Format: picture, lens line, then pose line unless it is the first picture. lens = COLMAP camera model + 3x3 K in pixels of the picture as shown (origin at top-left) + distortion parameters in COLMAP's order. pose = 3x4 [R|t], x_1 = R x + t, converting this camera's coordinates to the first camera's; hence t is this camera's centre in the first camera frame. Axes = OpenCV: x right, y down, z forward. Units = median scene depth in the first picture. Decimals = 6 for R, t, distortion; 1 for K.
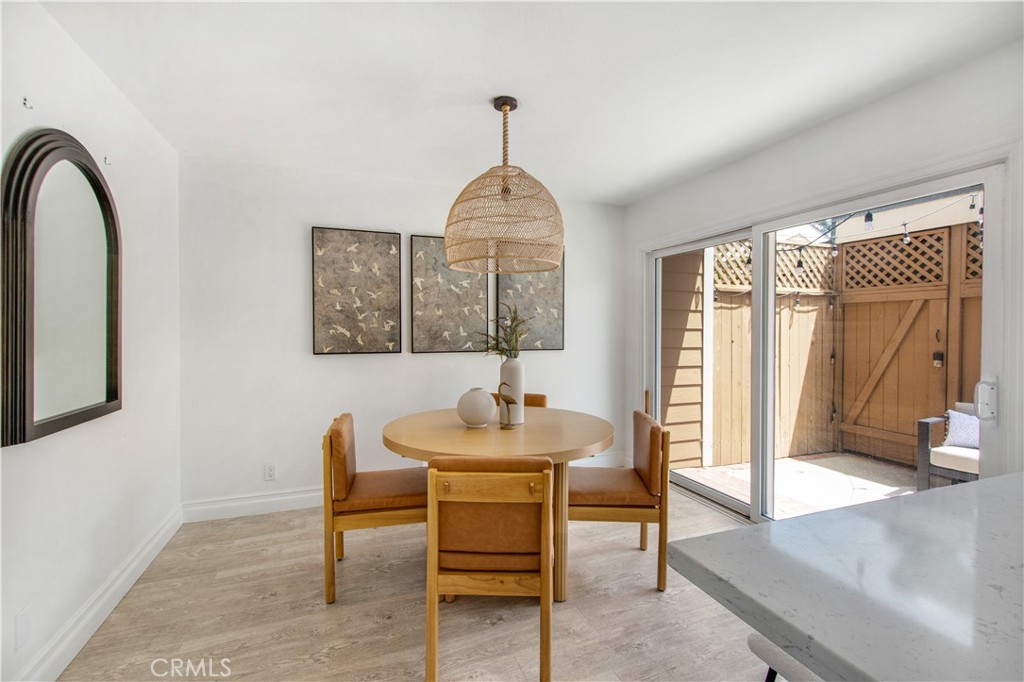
lens RADIAL K [[447.9, 0, 512.0], [0, 447.9, 341.0], [0, 0, 1]] dist [-0.000441, 0.000016]
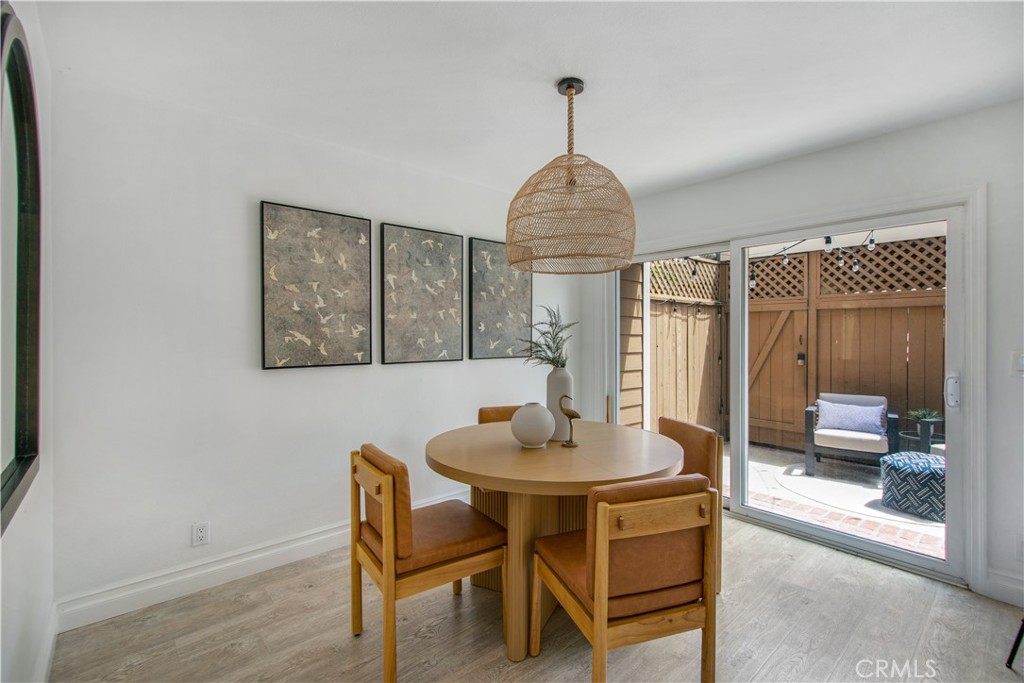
lens RADIAL K [[459.4, 0, 512.0], [0, 459.4, 341.5], [0, 0, 1]] dist [0.002004, -0.000022]
pose [[0.937502, -0.006238, 0.347924, -0.296960], [0.009826, 0.999915, -0.008550, -0.005679], [-0.347841, 0.011435, 0.937484, 0.115297]]
